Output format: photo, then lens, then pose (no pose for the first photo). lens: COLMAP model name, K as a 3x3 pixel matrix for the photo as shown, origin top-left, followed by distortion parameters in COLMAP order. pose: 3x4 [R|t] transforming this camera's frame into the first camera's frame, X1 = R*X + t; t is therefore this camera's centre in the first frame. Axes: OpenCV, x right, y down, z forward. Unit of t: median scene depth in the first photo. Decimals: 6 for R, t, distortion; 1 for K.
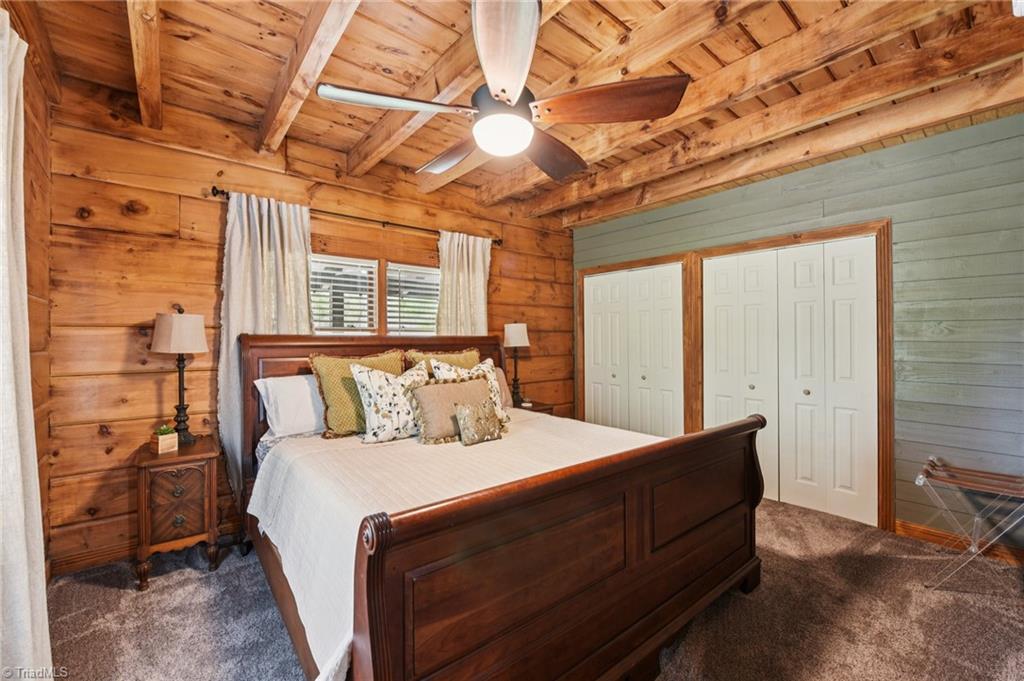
lens RADIAL K [[418.8, 0, 487.5], [0, 418.8, 340.0], [0, 0, 1]] dist [-0.022976, -0.000297]
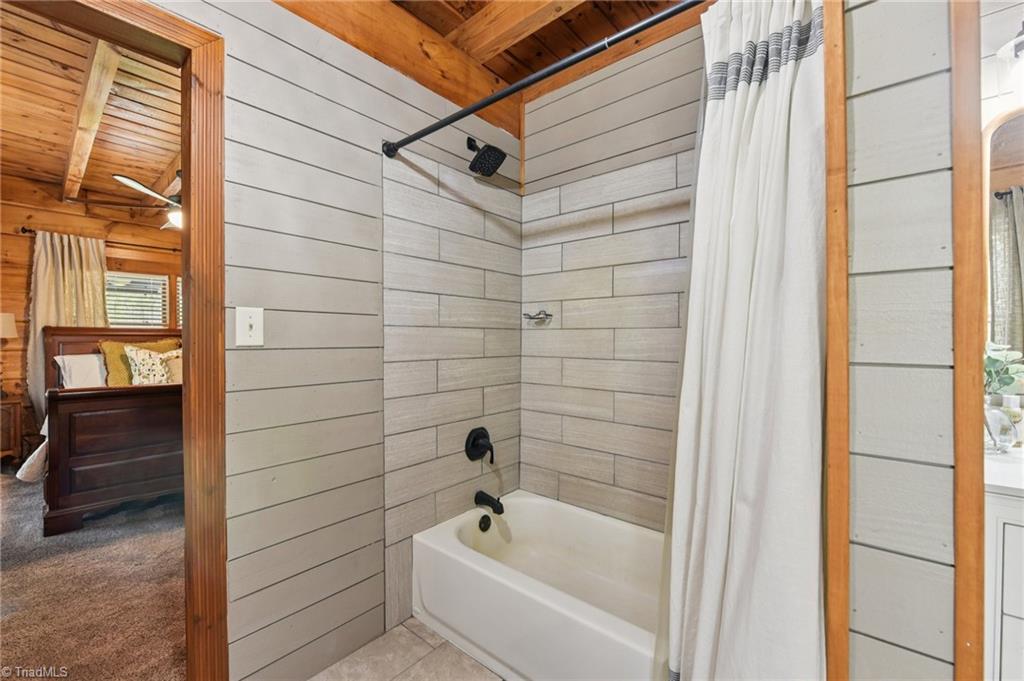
lens RADIAL K [[418.8, 0, 511.9], [0, 418.8, 342.7], [0, 0, 1]] dist [-0.022976, -0.000297]
pose [[0.978104, -0.000638, 0.208114, 0.738420], [-0.001034, 0.999968, 0.007925, 0.031413], [-0.208112, -0.007967, 0.978073, -0.772278]]
